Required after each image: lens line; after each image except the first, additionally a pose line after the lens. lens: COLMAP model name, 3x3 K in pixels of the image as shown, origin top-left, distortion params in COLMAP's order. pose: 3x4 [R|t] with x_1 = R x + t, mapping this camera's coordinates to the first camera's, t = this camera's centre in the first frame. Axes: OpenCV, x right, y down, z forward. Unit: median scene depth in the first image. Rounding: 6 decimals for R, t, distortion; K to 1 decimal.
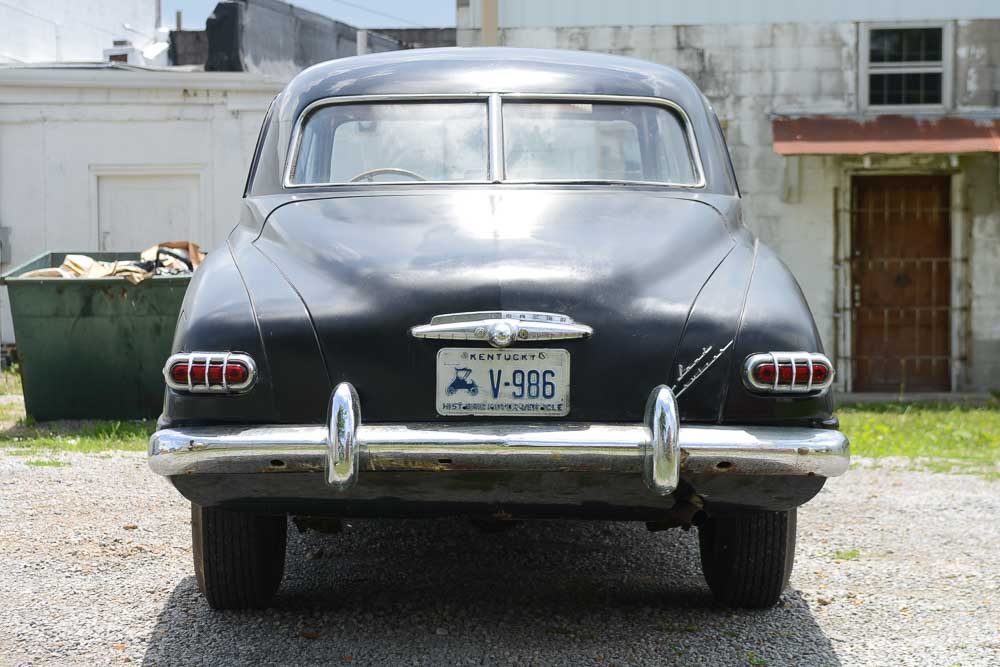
lens RADIAL K [[2287.3, 0, 500.0], [0, 2287.3, 333.5], [0, 0, 1]] dist [0.044335, 0.105323]
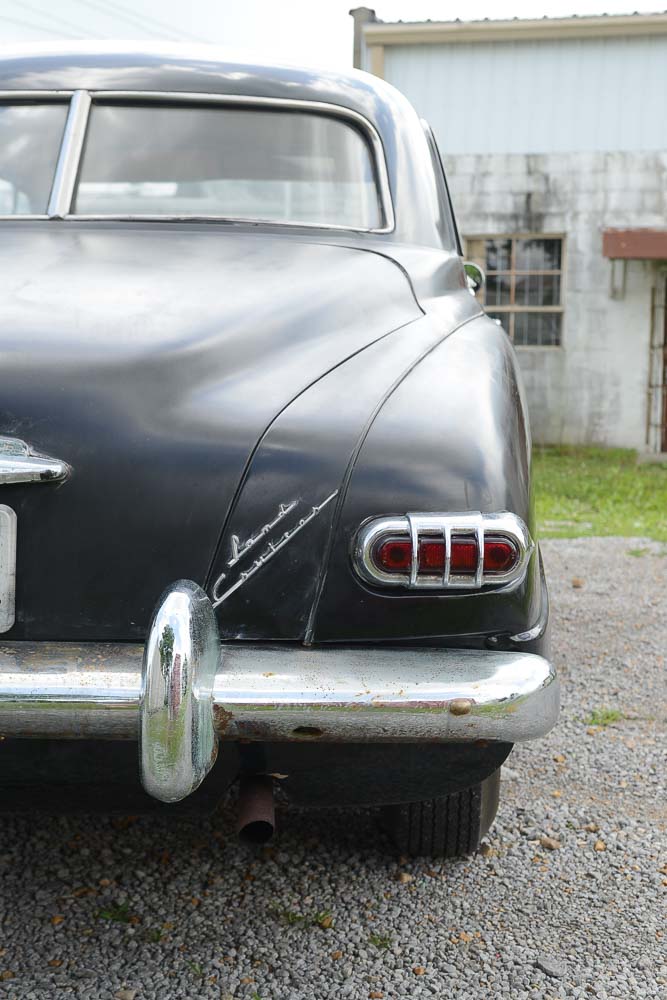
lens RADIAL K [[1476.1, 0, 333.5], [0, 1476.1, 500.0], [0, 0, 1]] dist [0.094892, -0.054693]
pose [[0.997195, 0.018339, -0.072561, 0.079702], [-0.013012, 0.997231, 0.073223, -0.012633], [0.073703, -0.072073, 0.994673, 0.415442]]
